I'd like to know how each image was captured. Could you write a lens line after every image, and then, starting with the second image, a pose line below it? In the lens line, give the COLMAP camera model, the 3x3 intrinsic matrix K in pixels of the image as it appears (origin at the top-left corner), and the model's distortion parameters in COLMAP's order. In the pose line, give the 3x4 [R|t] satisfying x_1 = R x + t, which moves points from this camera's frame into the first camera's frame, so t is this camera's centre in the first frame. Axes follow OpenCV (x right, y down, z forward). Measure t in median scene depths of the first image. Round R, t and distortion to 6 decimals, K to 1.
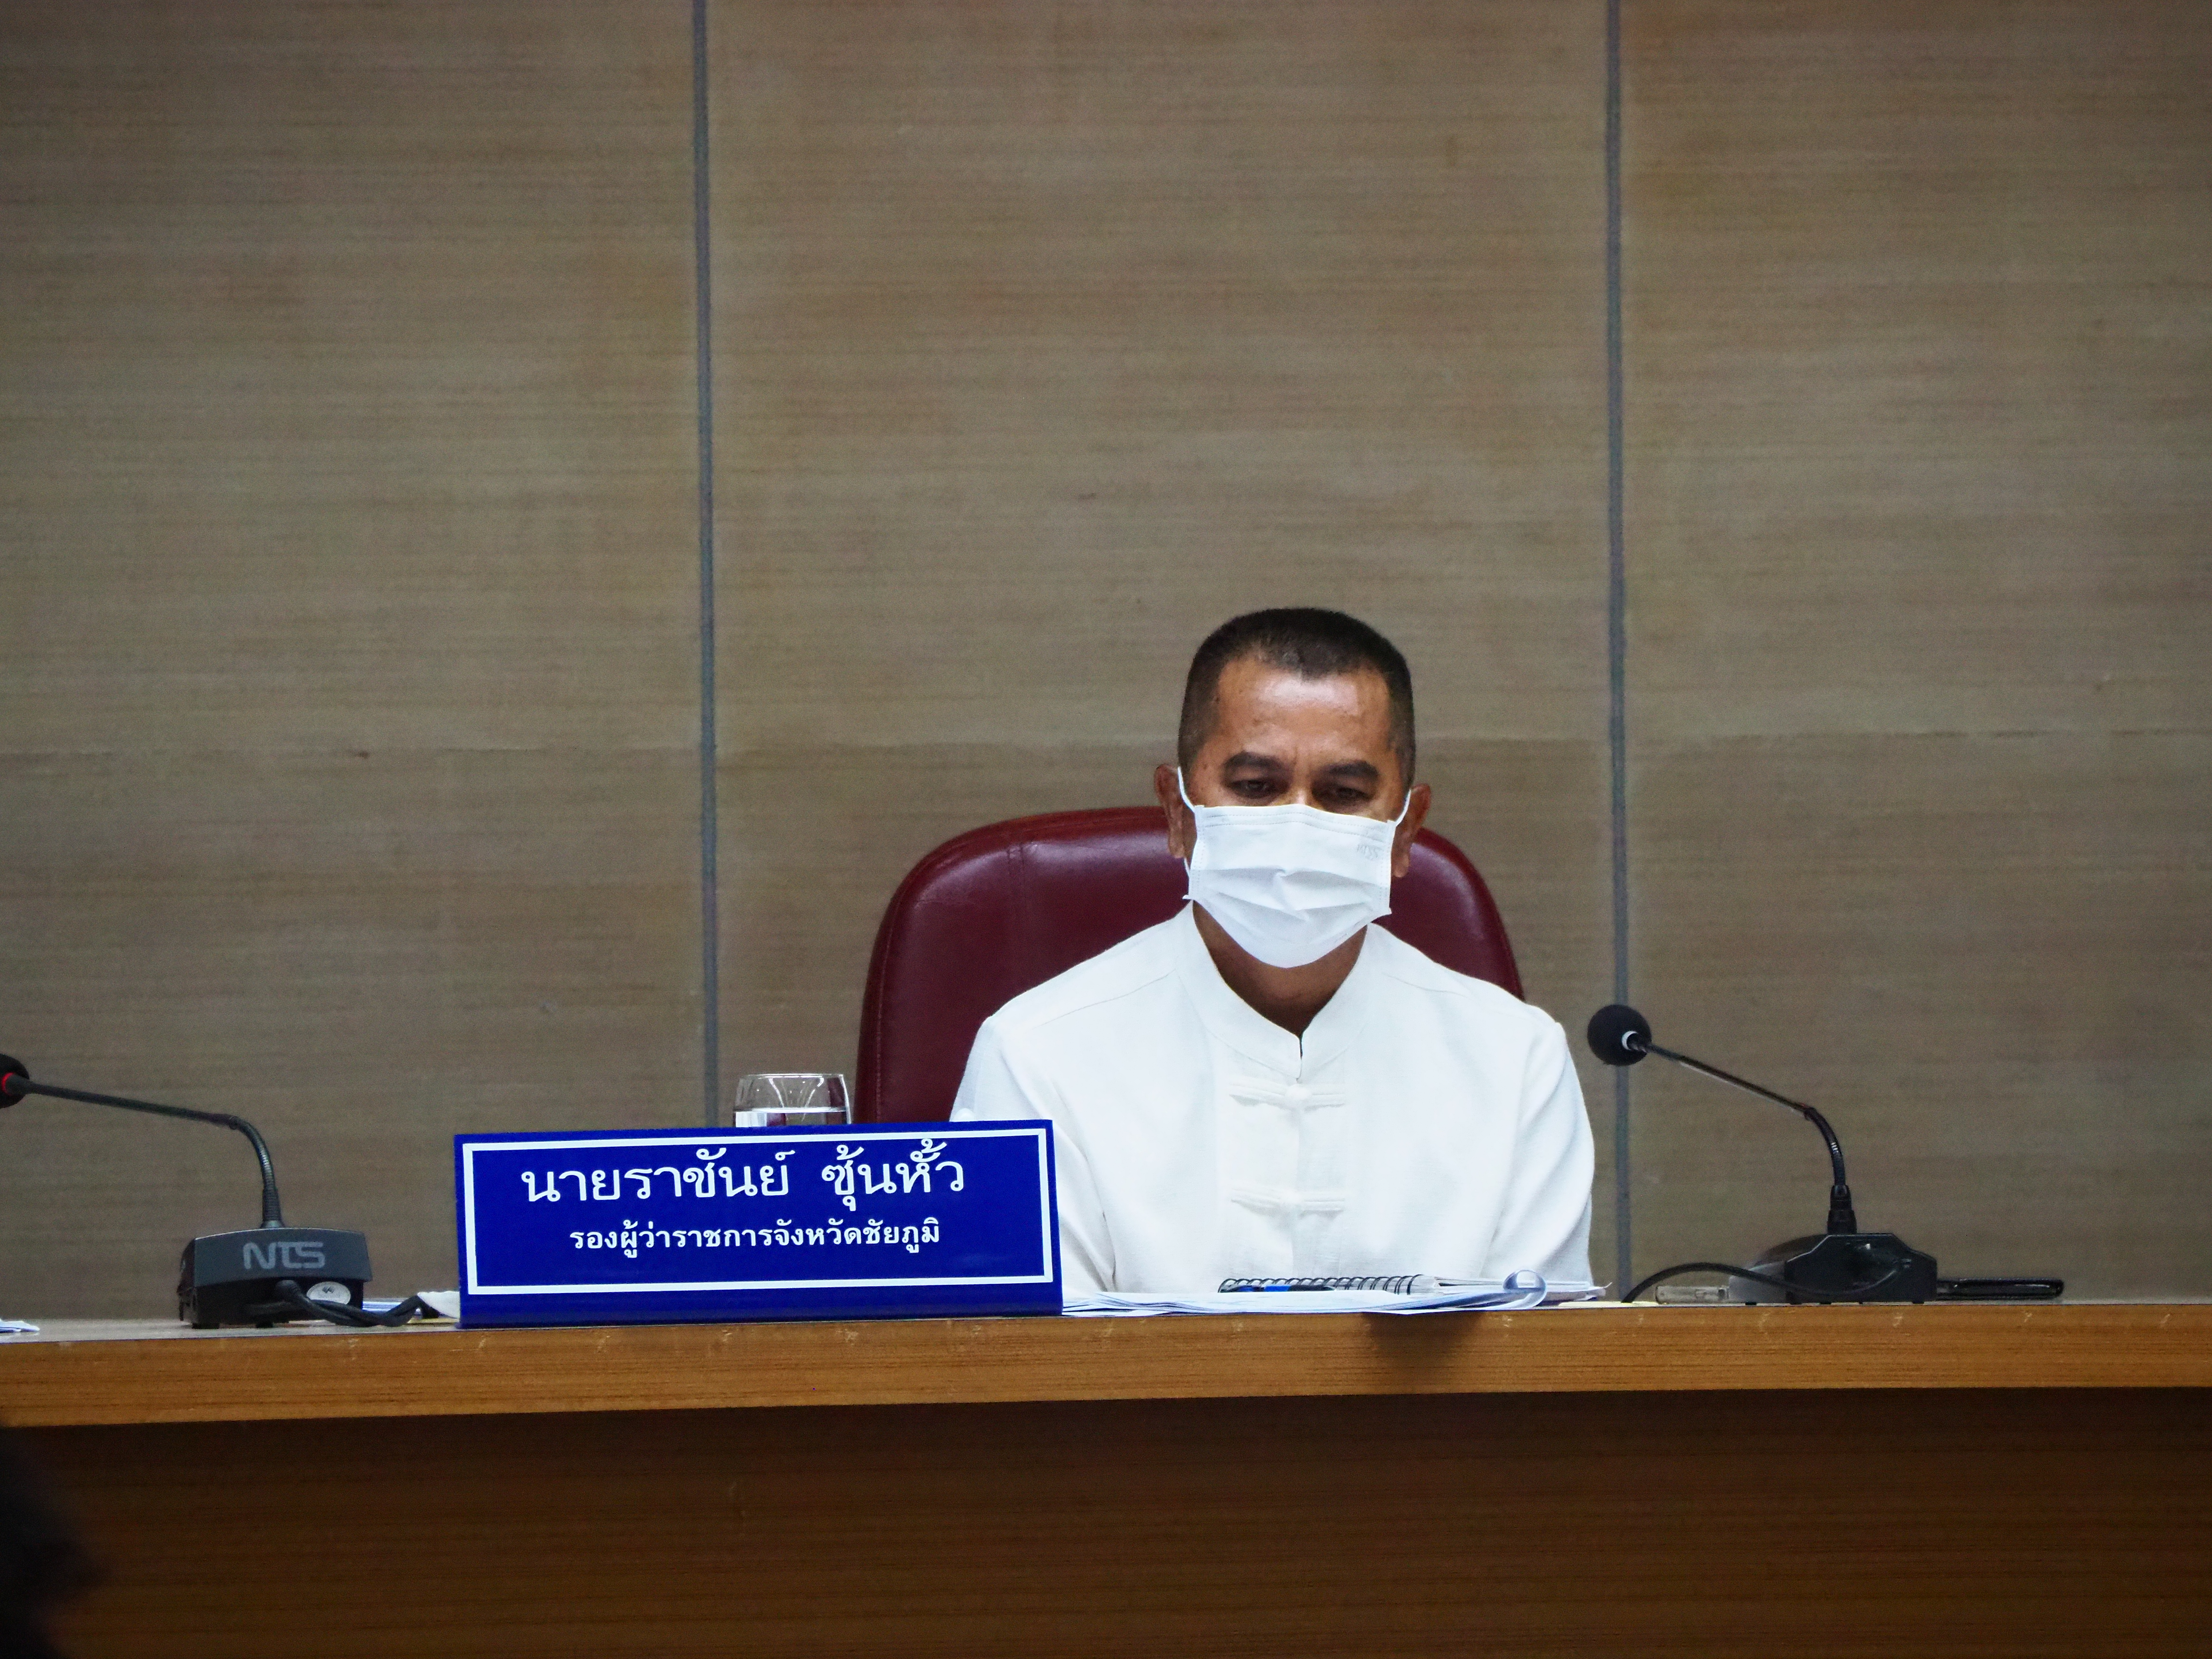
lens RADIAL K [[7982.2, 0, 1106.0], [0, 7982.2, 829.5], [0, 0, 1]] dist [-0.154923, 0.062859]
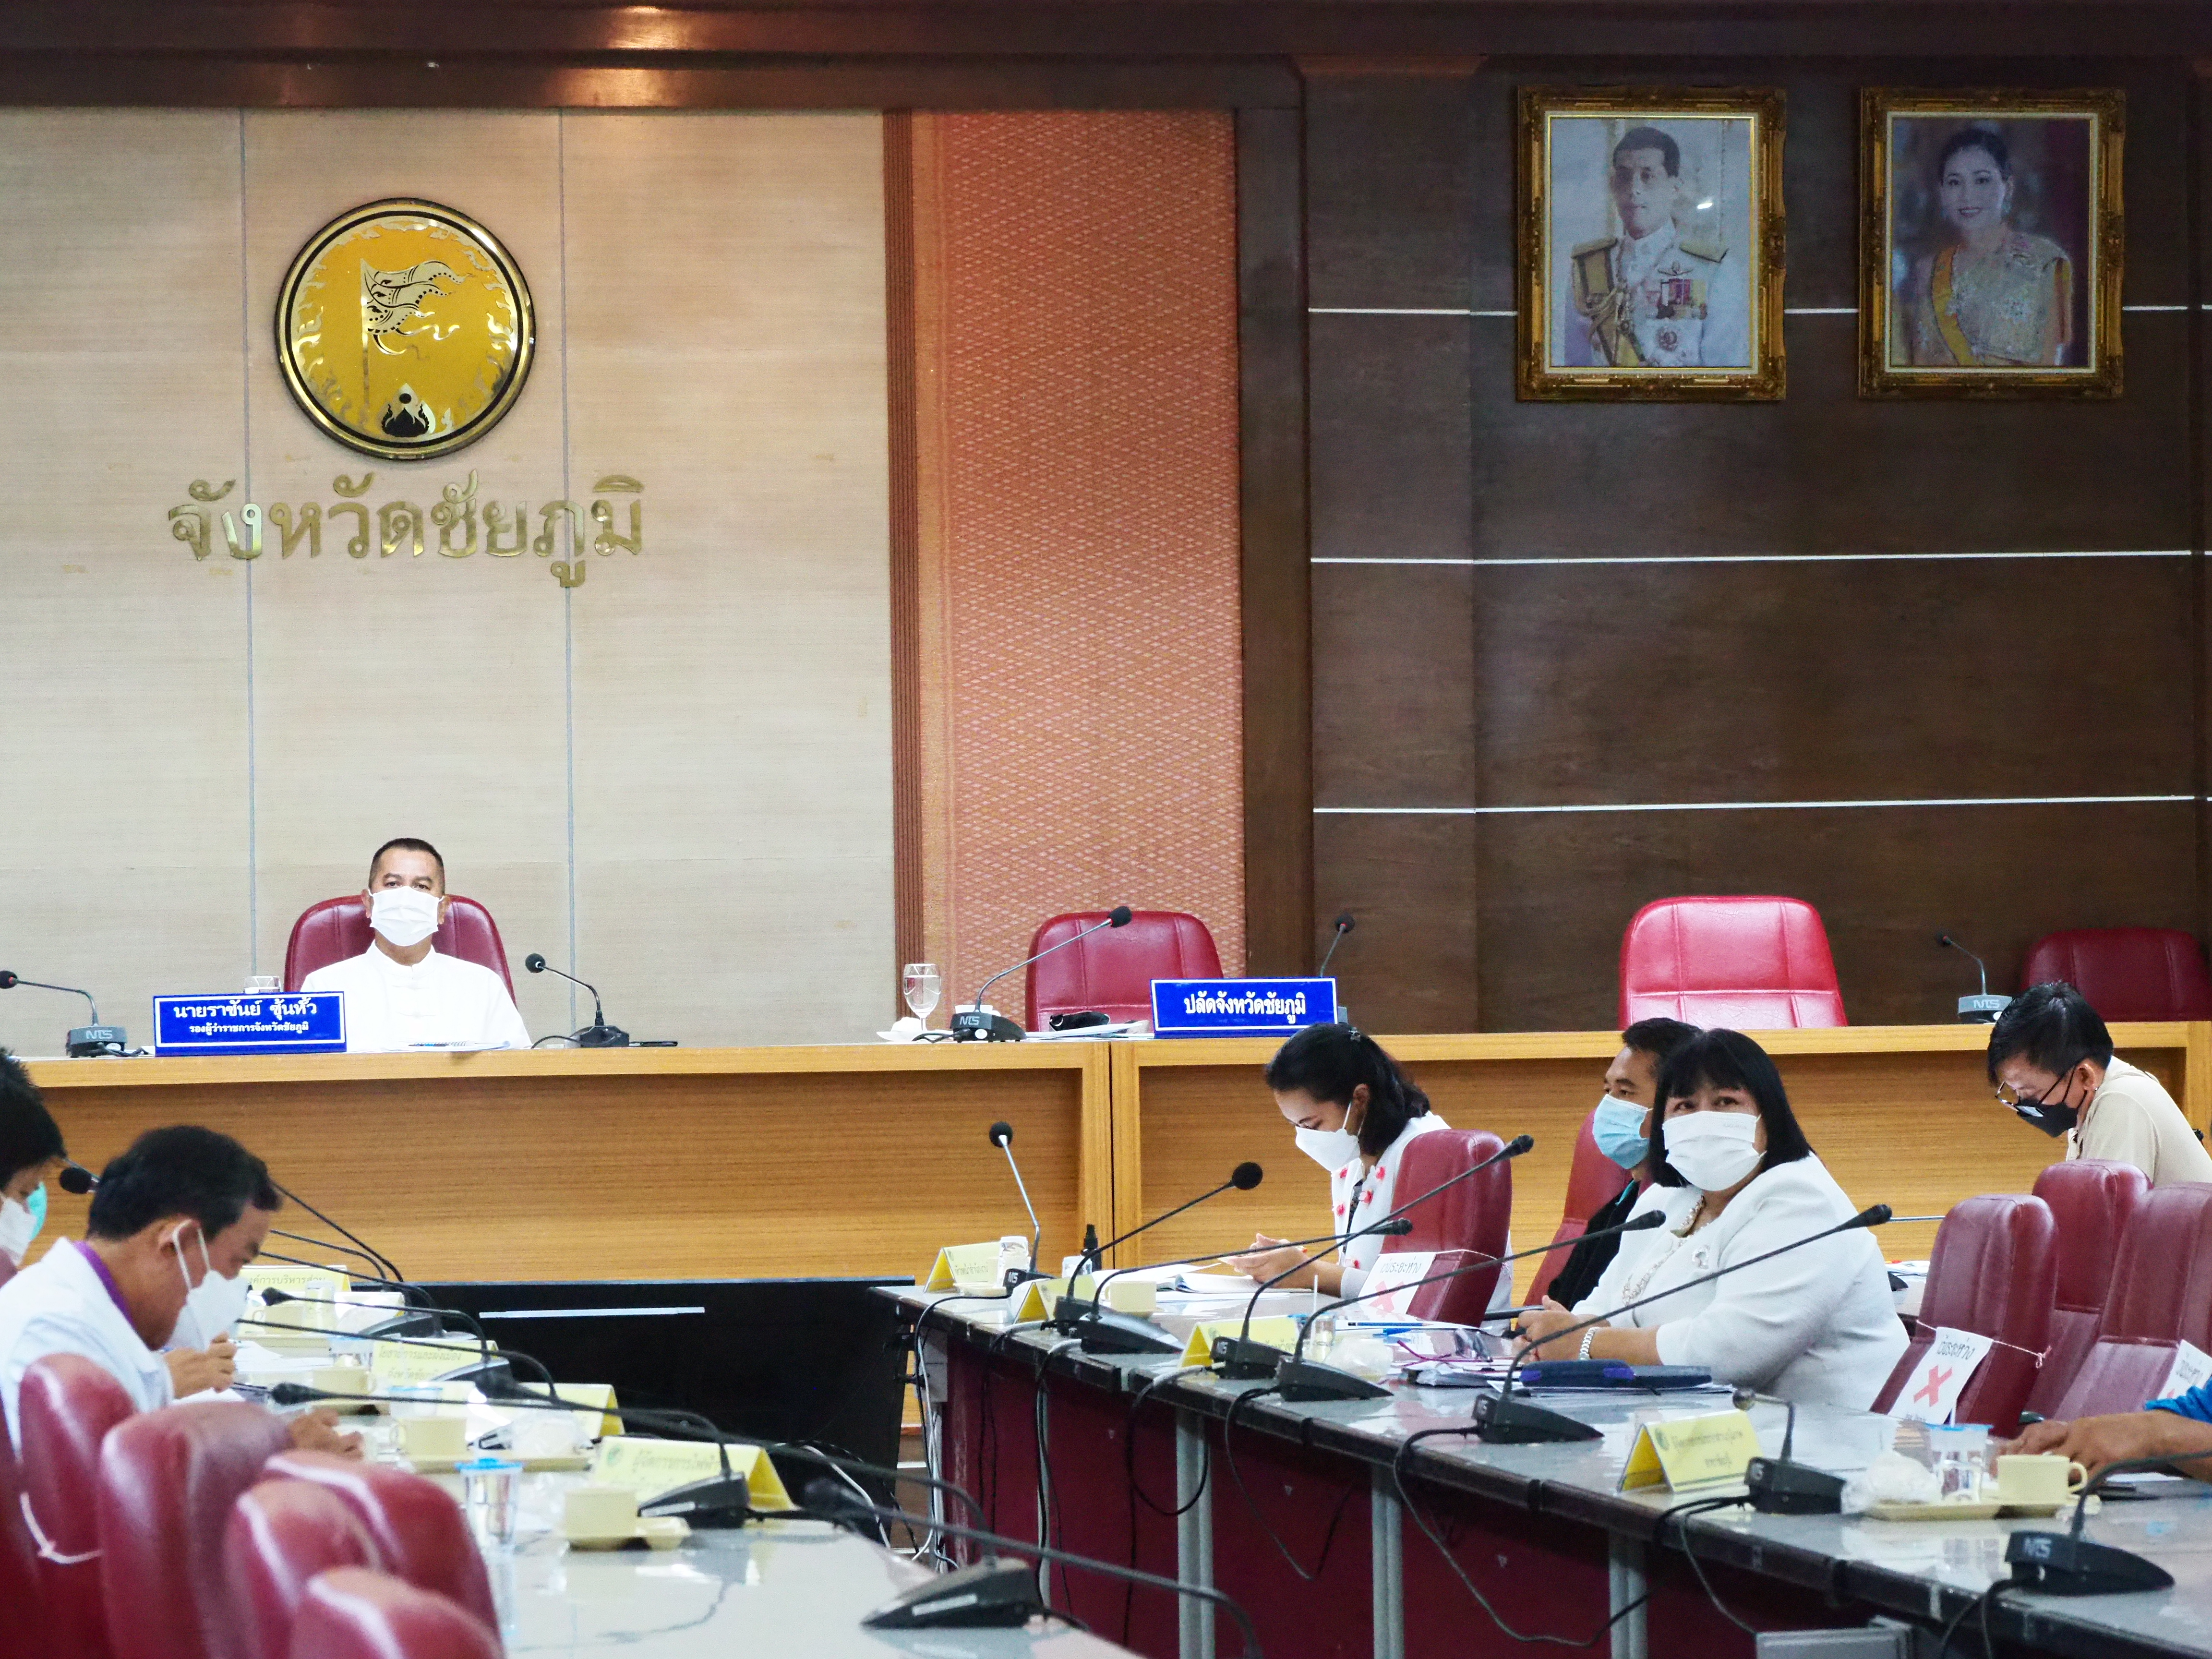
lens RADIAL K [[7131.8, 0, 1106.0], [0, 7131.8, 829.5], [0, 0, 1]] dist [0.131701, 0.325297]
pose [[0.999606, -0.004103, 0.027759, 0.218129], [0.004034, 0.999989, 0.002519, -0.033765], [-0.027769, -0.002406, 0.999611, -1.851901]]
